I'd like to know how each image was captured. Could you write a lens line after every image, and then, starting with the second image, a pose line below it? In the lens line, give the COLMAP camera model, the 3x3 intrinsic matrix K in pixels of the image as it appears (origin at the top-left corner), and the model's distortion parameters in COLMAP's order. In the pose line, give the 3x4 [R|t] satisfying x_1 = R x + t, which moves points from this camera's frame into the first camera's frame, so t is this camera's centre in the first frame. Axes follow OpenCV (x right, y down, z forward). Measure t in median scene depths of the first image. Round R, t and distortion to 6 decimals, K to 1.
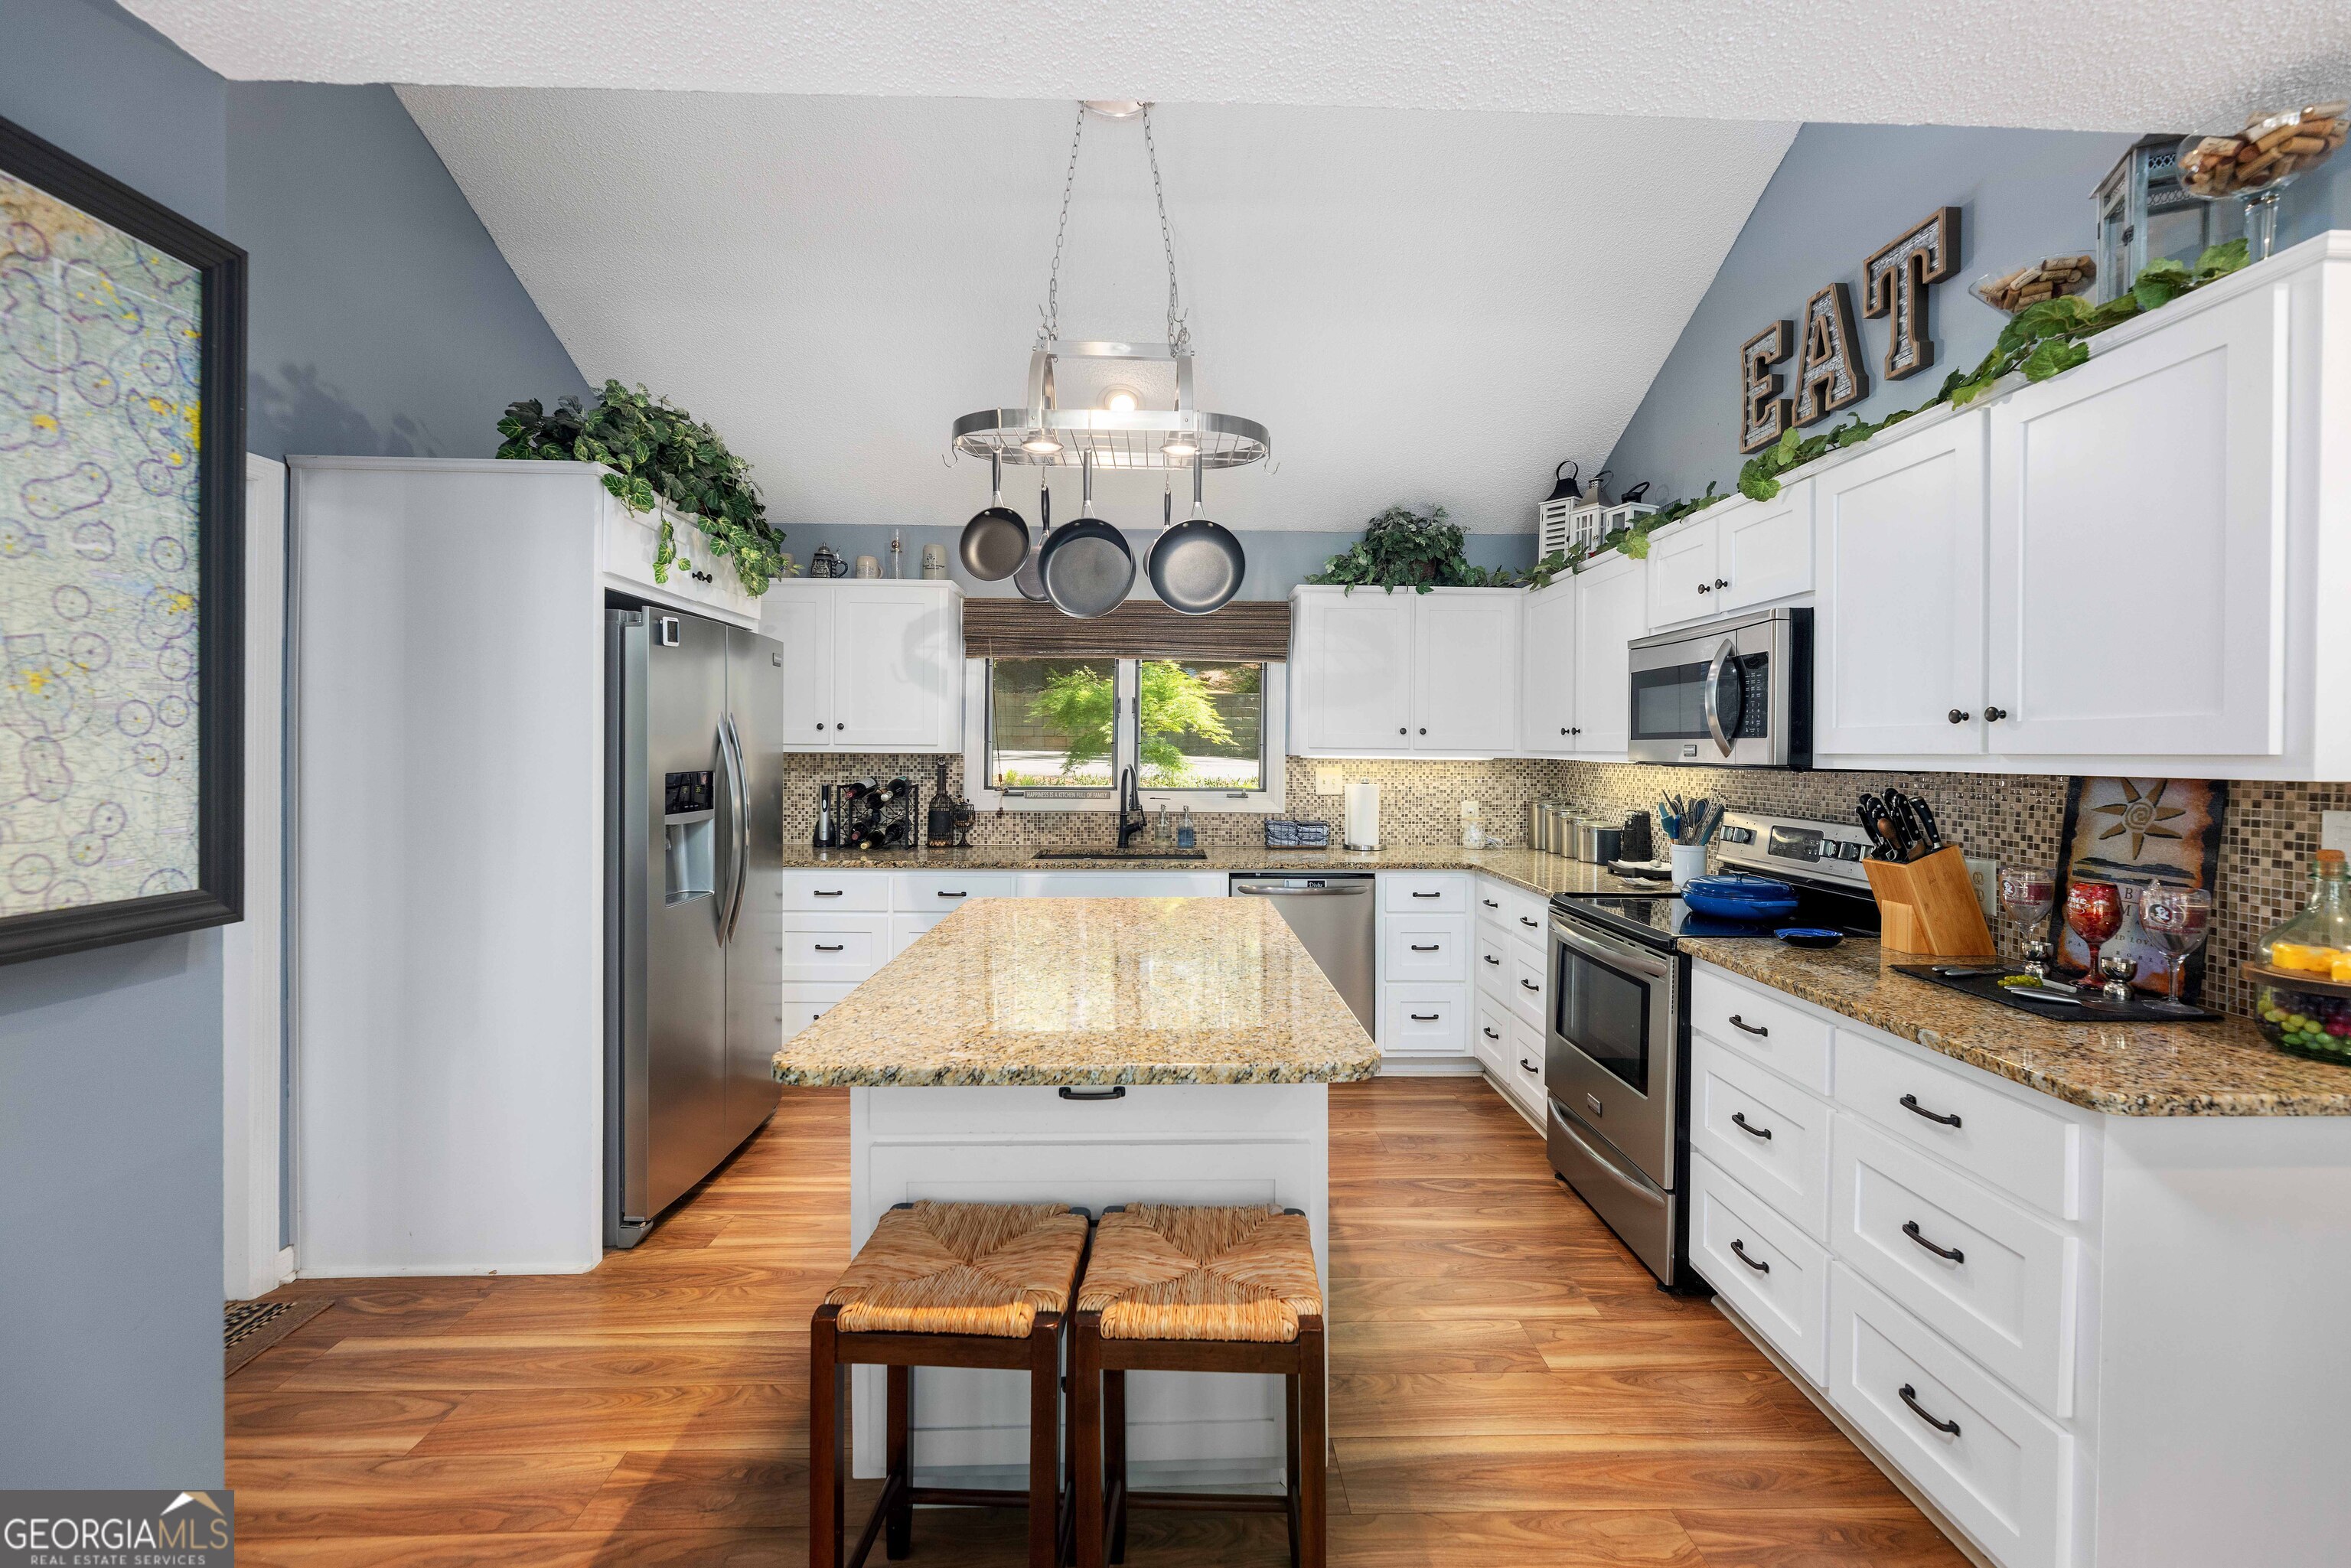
lens RADIAL K [[978.0, 0, 1182.4], [0, 978.0, 763.3], [0, 0, 1]] dist [-0.001451, -0.000619]
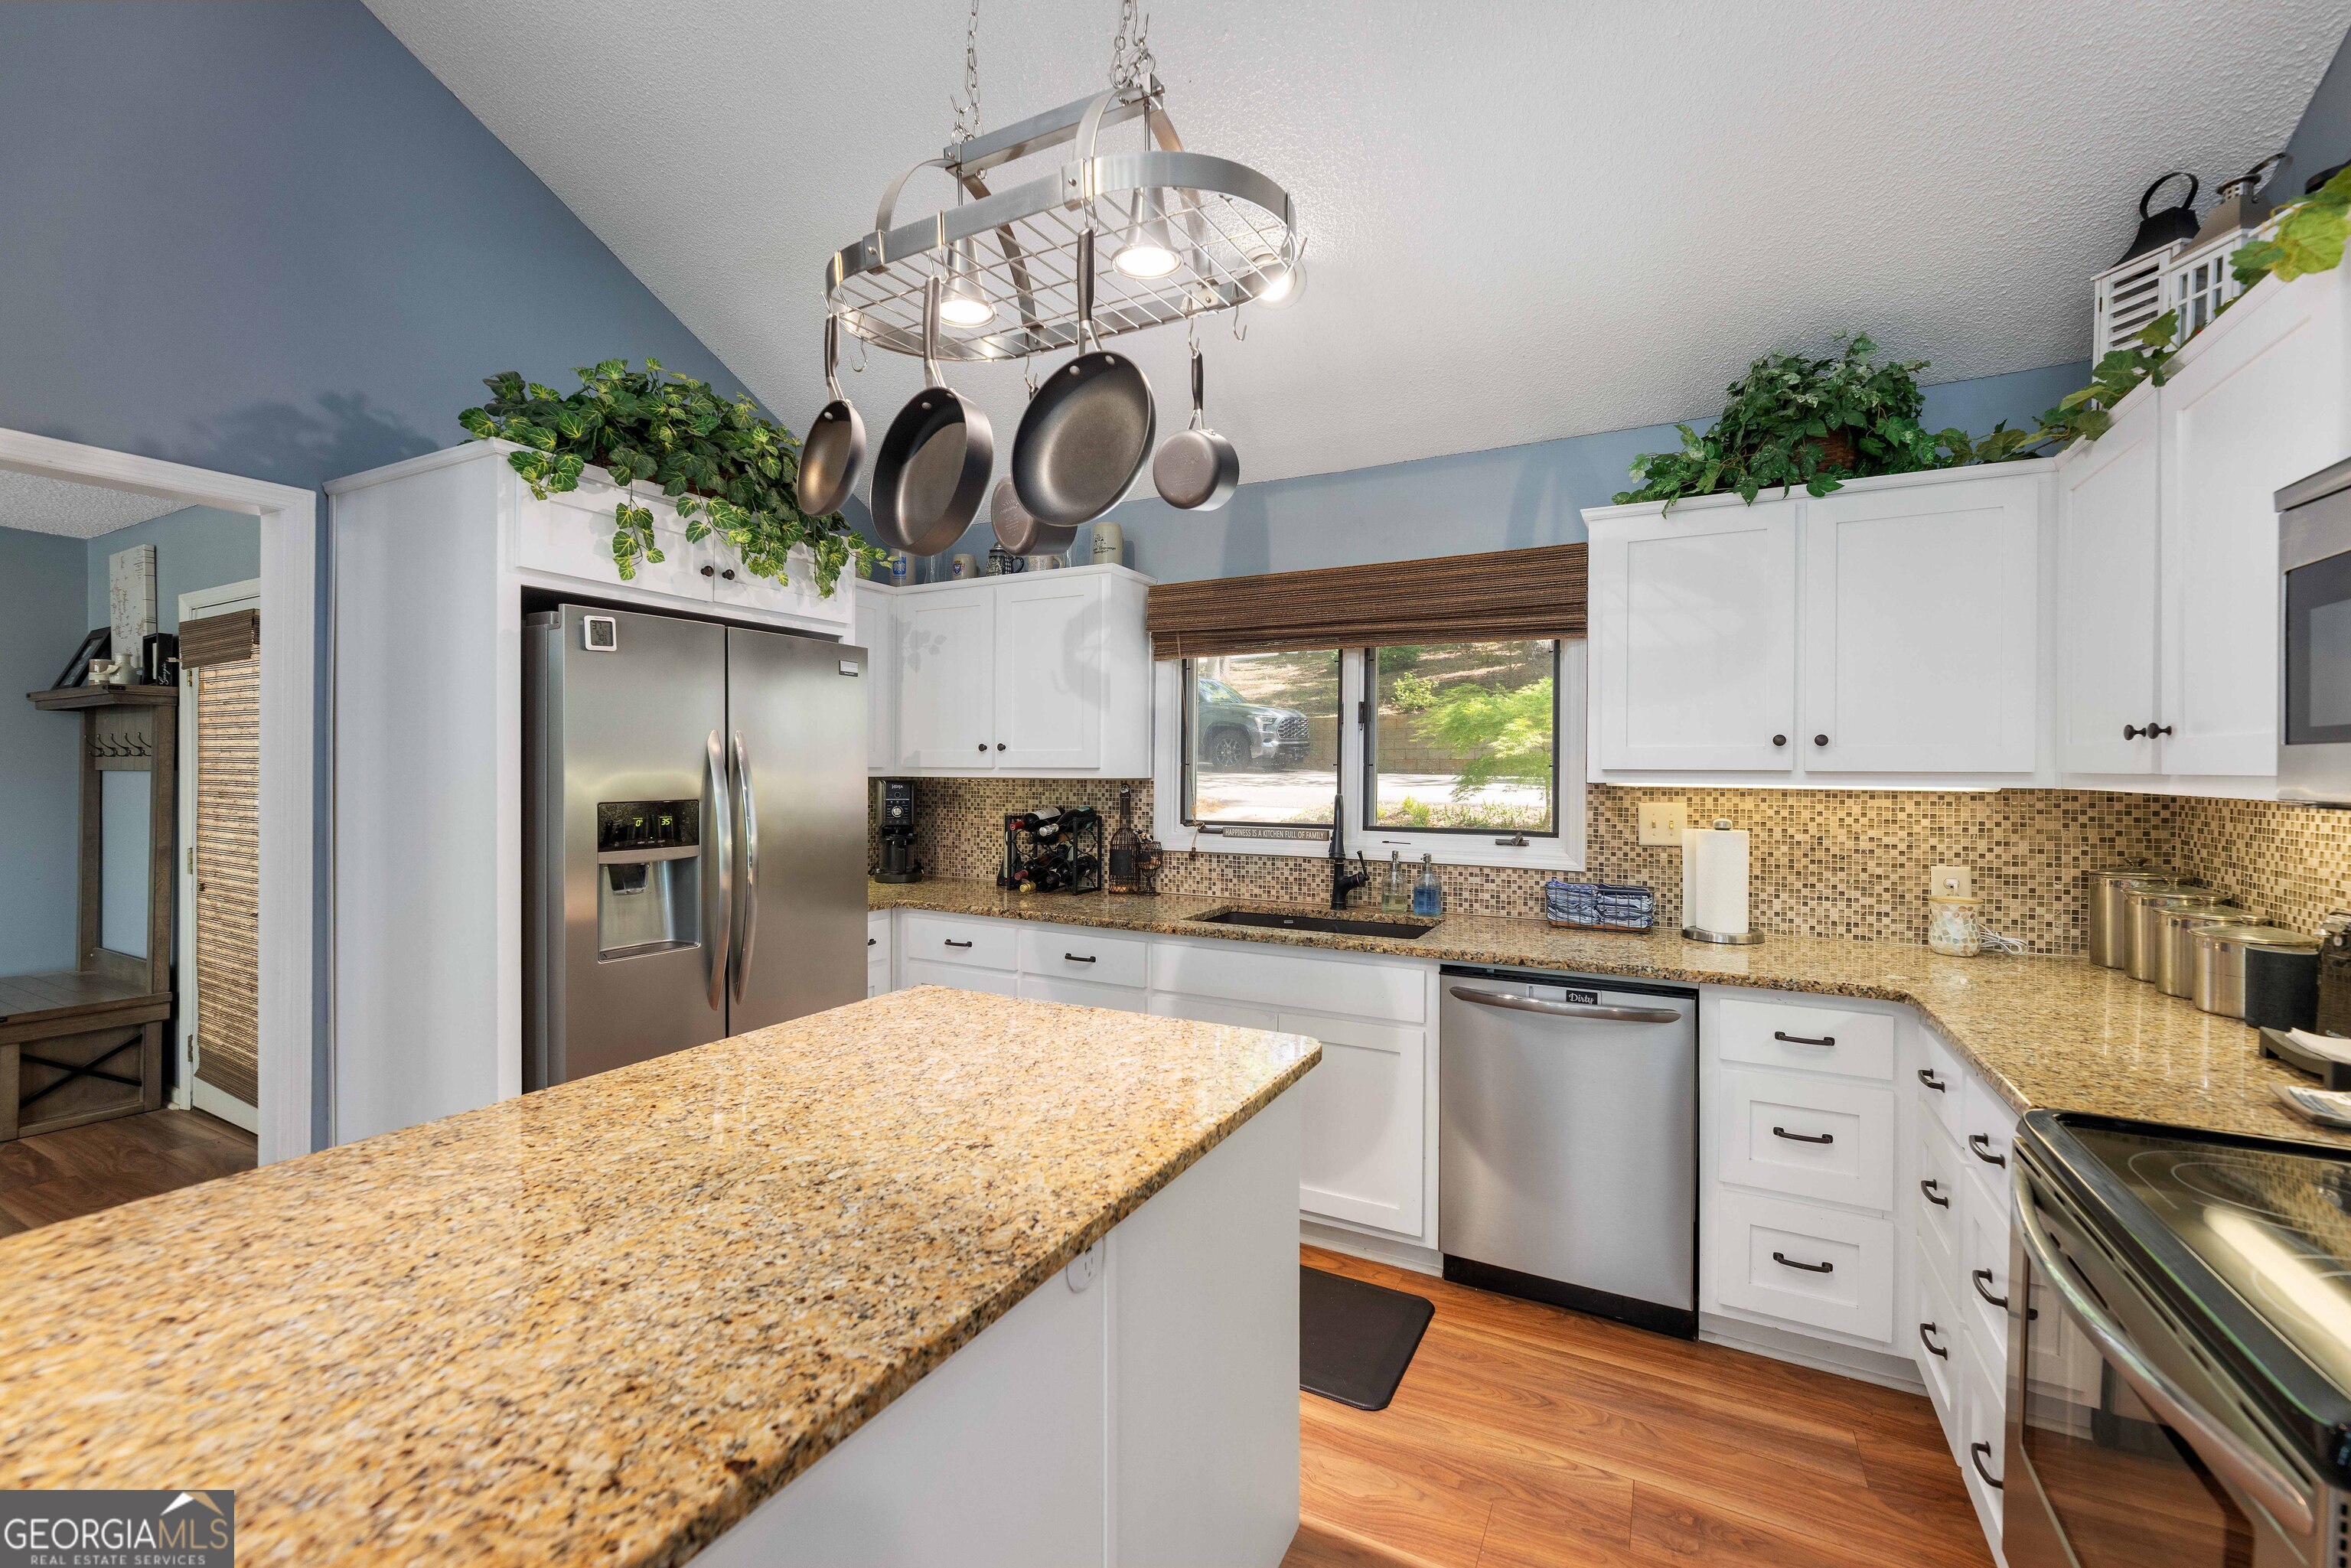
lens RADIAL K [[962.2, 0, 1169.0], [0, 962.2, 779.4], [0, 0, 1]] dist [-0.003579, -0.000500]
pose [[0.867048, 0.001210, -0.498223, 0.258706], [-0.005486, 0.999960, -0.007119, -0.005515], [0.498195, 0.008906, 0.867020, 0.445092]]
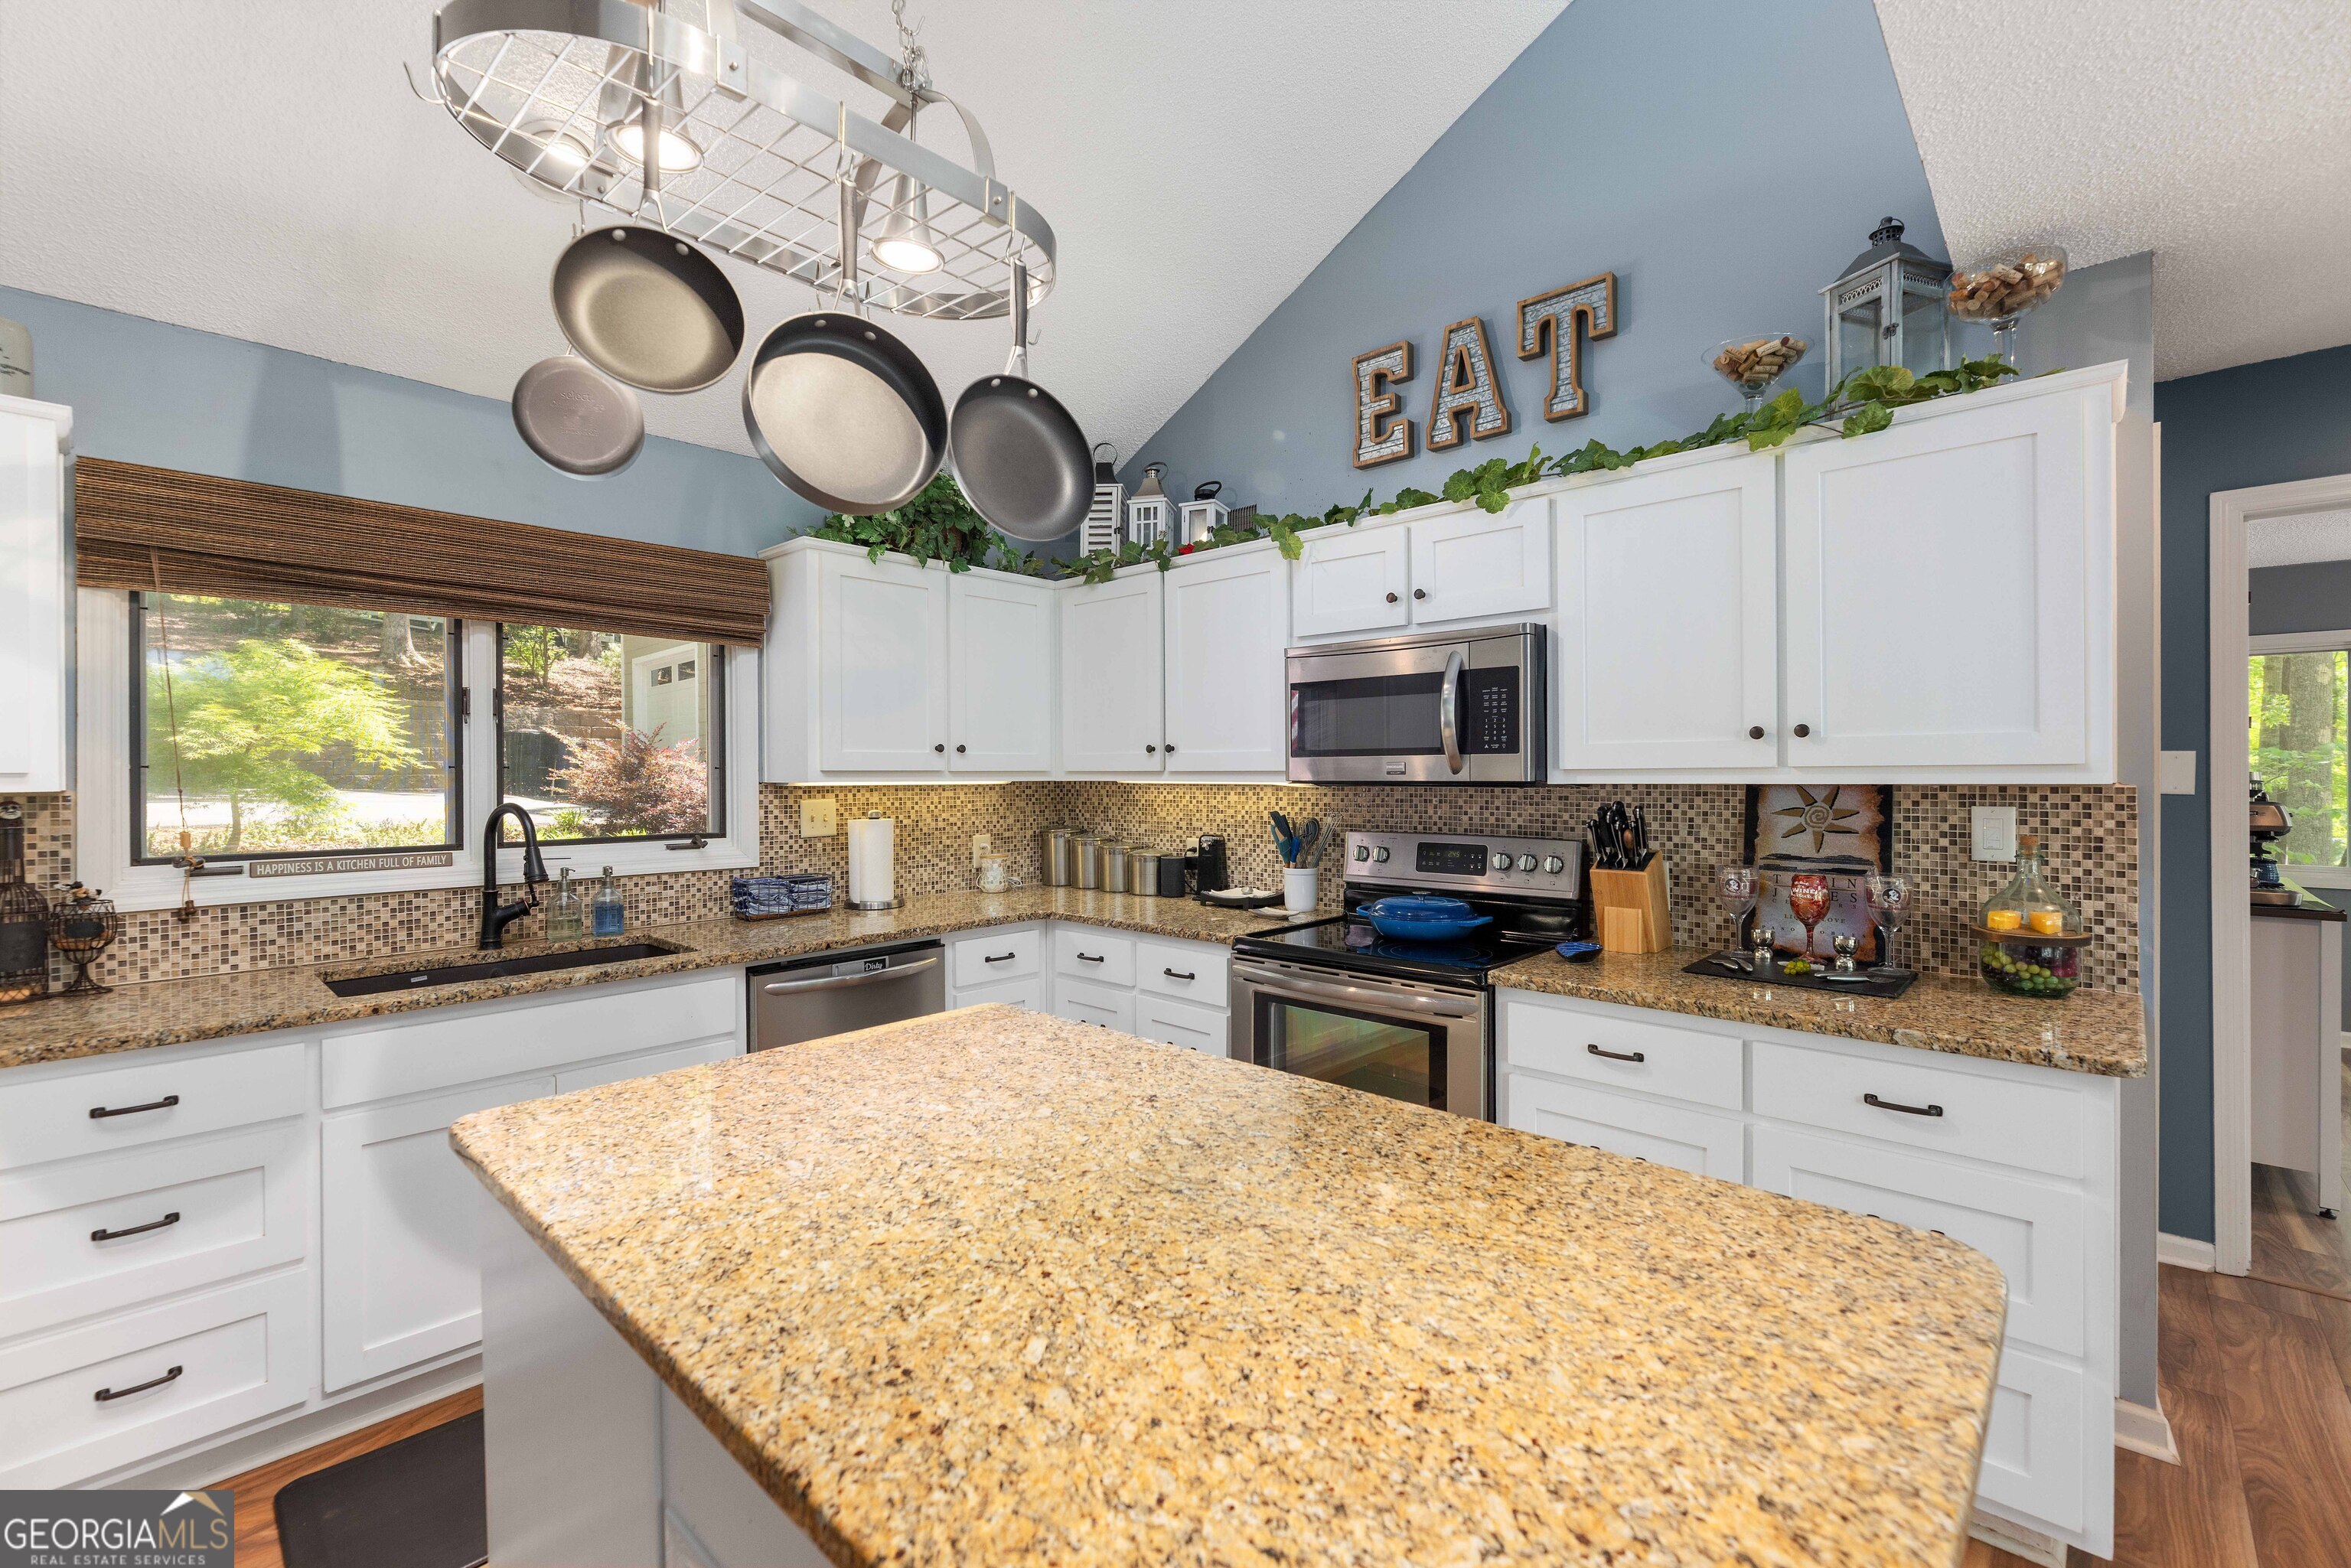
lens RADIAL K [[1014.3, 0, 1177.4], [0, 1014.3, 779.5], [0, 0, 1]] dist [-0.002325, -0.000291]
pose [[0.696928, -0.016090, 0.716961, -0.285201], [0.022076, 0.999756, 0.000977, -0.006626], [-0.716801, 0.015147, 0.697113, 0.411429]]
